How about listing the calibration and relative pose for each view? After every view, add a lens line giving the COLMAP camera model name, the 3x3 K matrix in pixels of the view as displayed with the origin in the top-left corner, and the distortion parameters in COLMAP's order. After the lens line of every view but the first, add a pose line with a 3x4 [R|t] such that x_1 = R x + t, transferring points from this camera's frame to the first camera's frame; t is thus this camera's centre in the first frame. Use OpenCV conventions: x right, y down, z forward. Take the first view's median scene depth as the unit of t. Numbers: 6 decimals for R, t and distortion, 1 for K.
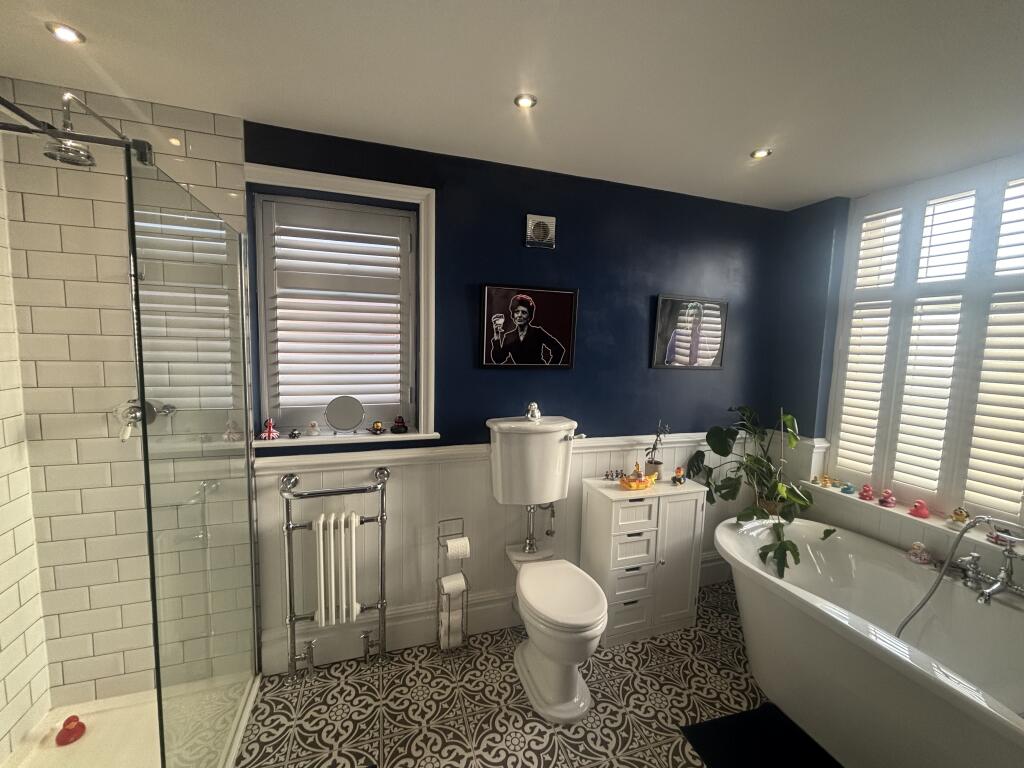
lens RADIAL K [[408.9, 0, 512.0], [0, 408.9, 384.0], [0, 0, 1]] dist [0.000950, -0.005760]
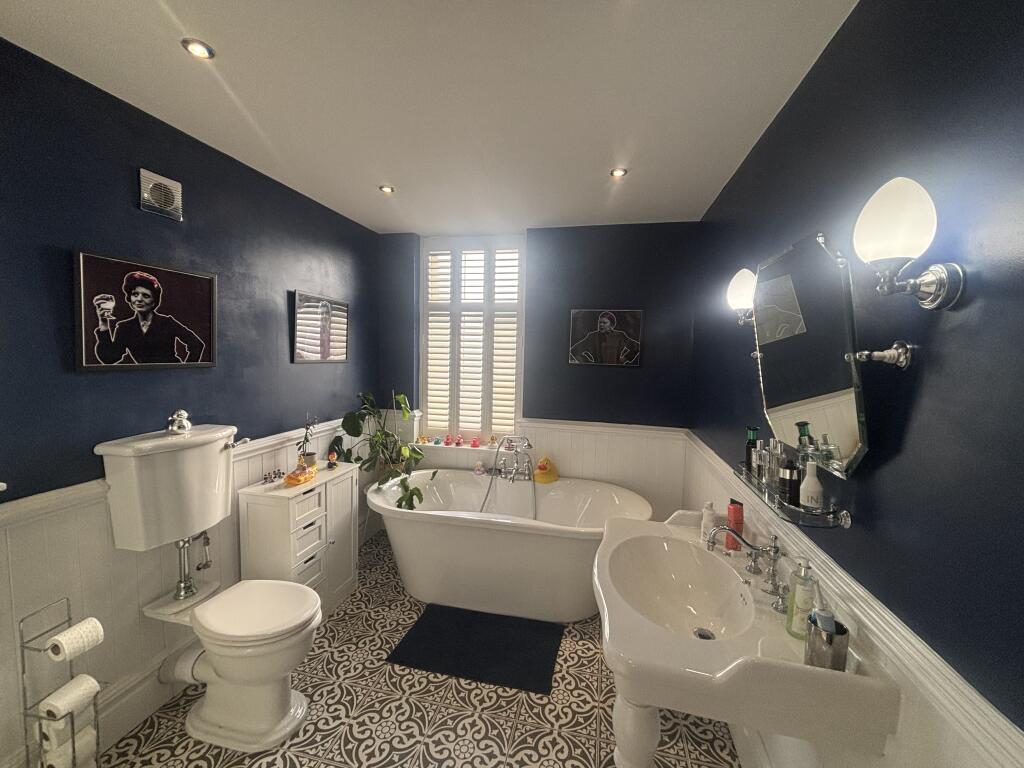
lens RADIAL K [[408.9, 0, 512.0], [0, 408.9, 384.0], [0, 0, 1]] dist [0.000950, -0.005760]
pose [[0.508889, -0.083034, 0.856818, -0.284467], [0.078463, 0.995668, 0.049889, 0.004905], [-0.857249, 0.041841, 0.513199, 0.026241]]
